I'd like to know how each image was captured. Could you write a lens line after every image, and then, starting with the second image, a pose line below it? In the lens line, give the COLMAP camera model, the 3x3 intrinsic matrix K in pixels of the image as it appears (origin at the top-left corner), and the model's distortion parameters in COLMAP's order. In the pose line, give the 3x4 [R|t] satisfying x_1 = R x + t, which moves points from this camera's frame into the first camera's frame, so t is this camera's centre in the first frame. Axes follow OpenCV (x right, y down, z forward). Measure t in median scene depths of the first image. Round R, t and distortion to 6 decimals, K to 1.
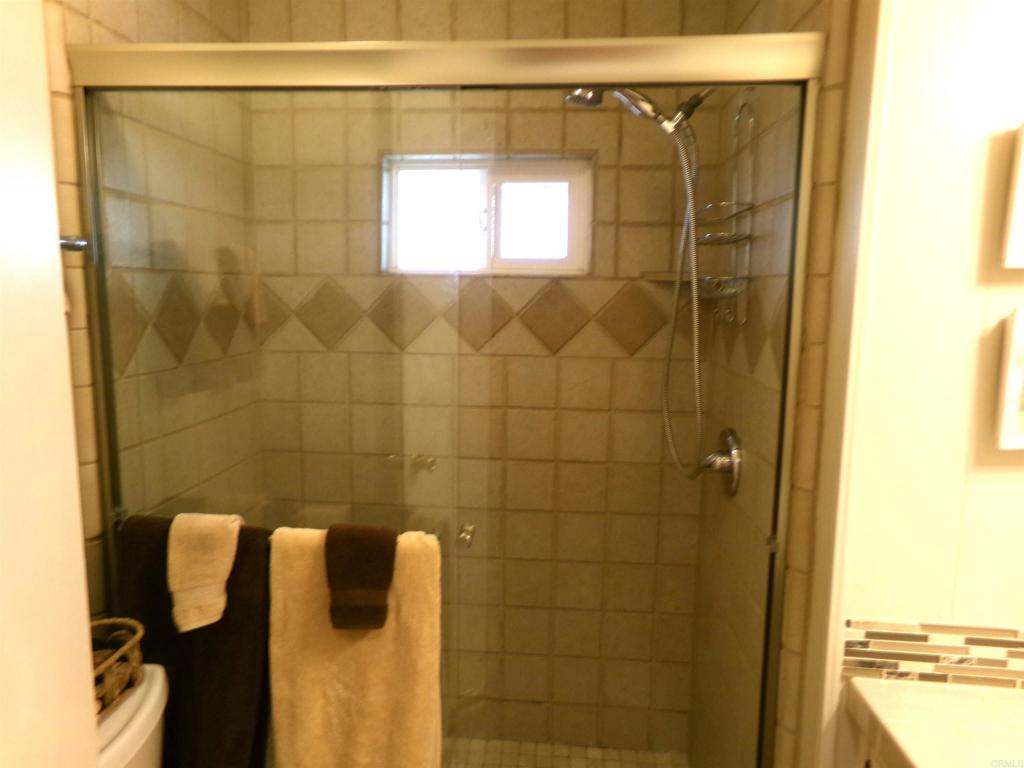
lens RADIAL K [[707.7, 0, 515.5], [0, 707.7, 383.6], [0, 0, 1]] dist [-0.057894, 0.095332]
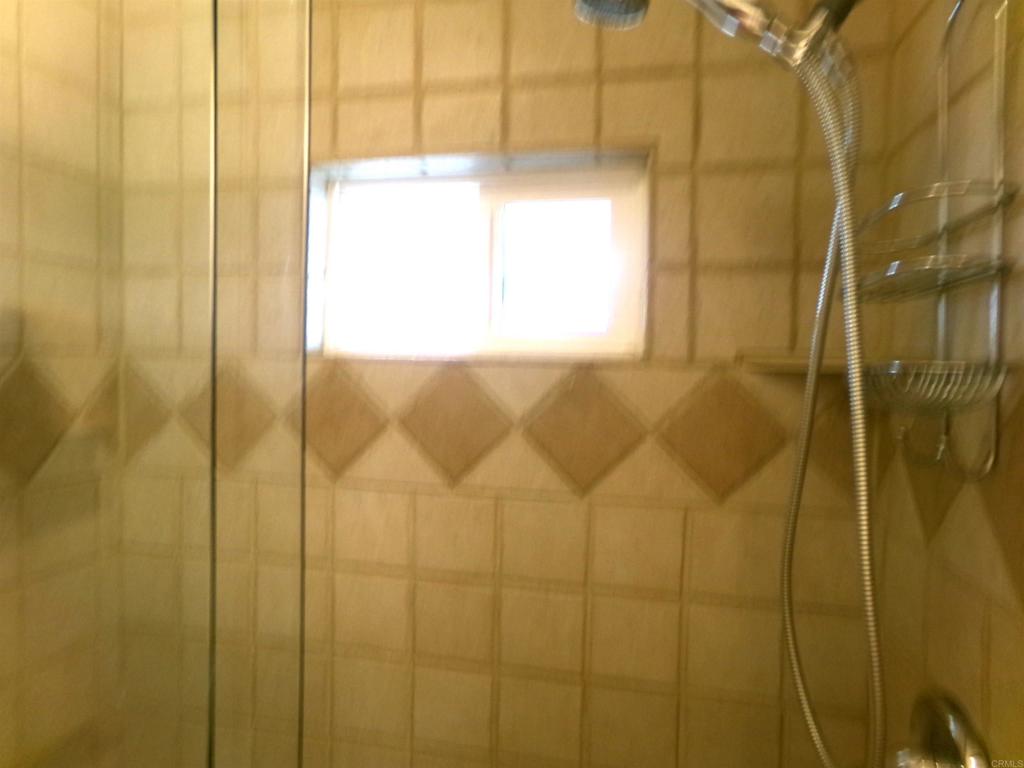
lens RADIAL K [[707.7, 0, 512.6], [0, 707.7, 382.6], [0, 0, 1]] dist [-0.057894, 0.095332]
pose [[0.991822, 0.010896, -0.127163, 0.072532], [-0.025330, 0.993334, -0.112456, -0.066590], [0.125090, 0.114757, 0.985486, 0.427254]]
